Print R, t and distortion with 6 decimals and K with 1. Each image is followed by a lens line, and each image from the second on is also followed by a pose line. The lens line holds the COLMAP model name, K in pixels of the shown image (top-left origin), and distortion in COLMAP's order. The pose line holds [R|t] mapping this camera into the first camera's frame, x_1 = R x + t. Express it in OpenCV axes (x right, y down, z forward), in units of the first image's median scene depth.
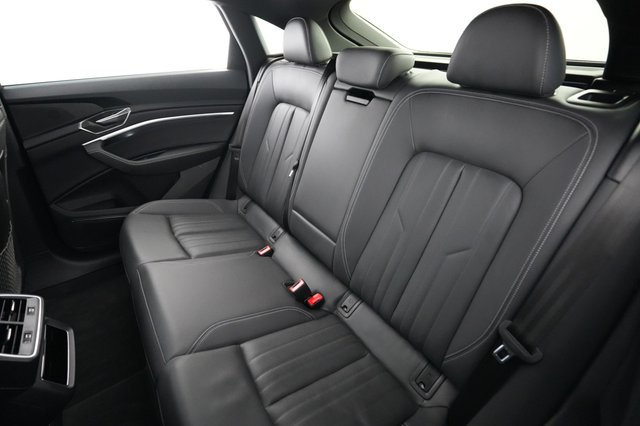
lens RADIAL K [[320.0, 0, 320.0], [0, 320.0, 213.0], [0, 0, 1]] dist [-0.001188, -0.000253]
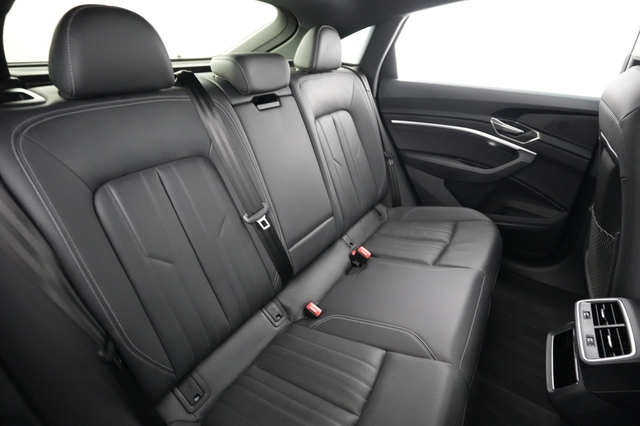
lens RADIAL K [[314.8, 0, 320.0], [0, 314.8, 213.0], [0, 0, 1]] dist [0.001156, 0.000088]
pose [[-0.391302, -0.447278, 0.804254, -0.729456], [0.432317, 0.682157, 0.589715, -0.521774], [-0.812394, 0.578450, -0.073563, 0.934977]]
